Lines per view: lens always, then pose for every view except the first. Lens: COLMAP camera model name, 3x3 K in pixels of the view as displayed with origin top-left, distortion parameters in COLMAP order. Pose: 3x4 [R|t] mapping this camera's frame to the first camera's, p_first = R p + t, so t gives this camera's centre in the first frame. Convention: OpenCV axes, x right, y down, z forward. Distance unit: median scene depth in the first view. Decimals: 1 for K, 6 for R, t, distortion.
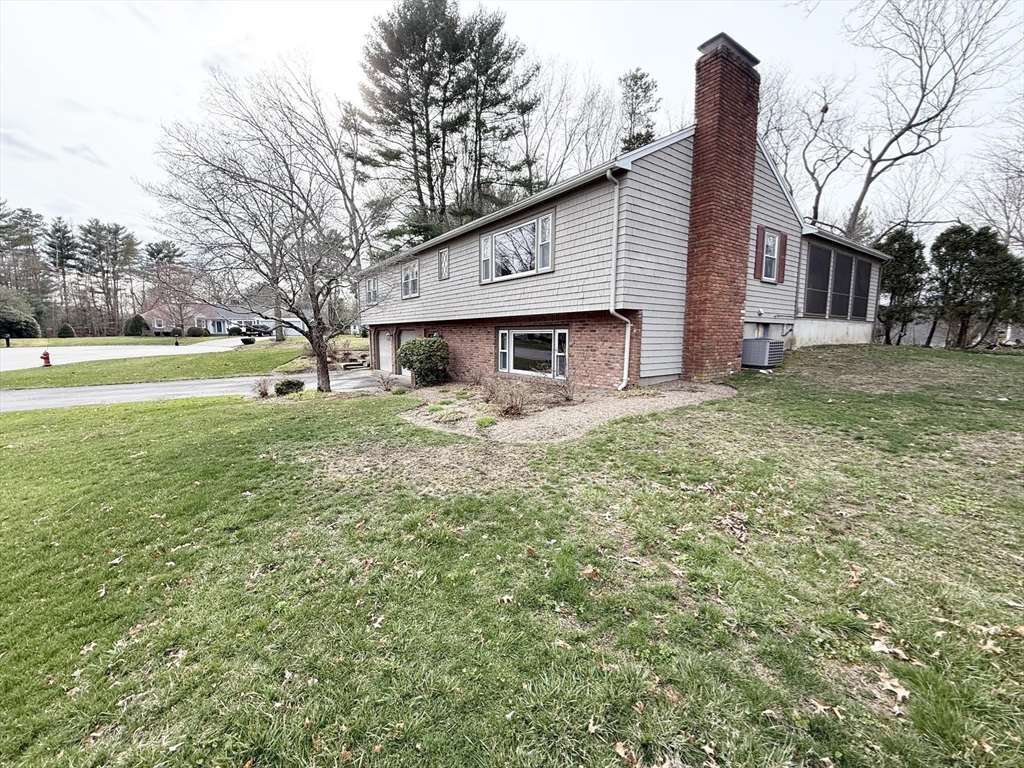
lens RADIAL K [[409.3, 0, 516.0], [0, 409.3, 383.3], [0, 0, 1]] dist [0.000244, -0.000088]
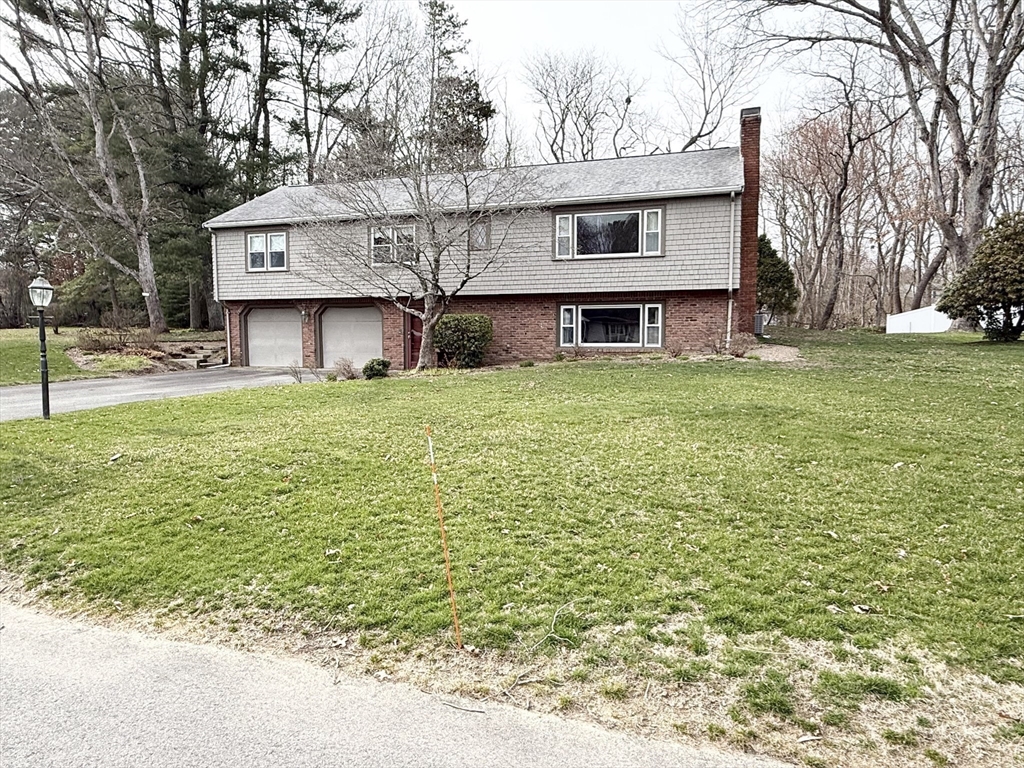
lens RADIAL K [[633.0, 0, 513.3], [0, 633.0, 381.6], [0, 0, 1]] dist [0.000006, 0.000110]
pose [[0.809053, -0.053855, 0.585263, -1.205168], [0.074020, 0.997201, -0.010563, 0.074745], [-0.583056, 0.051868, 0.810775, -0.213954]]
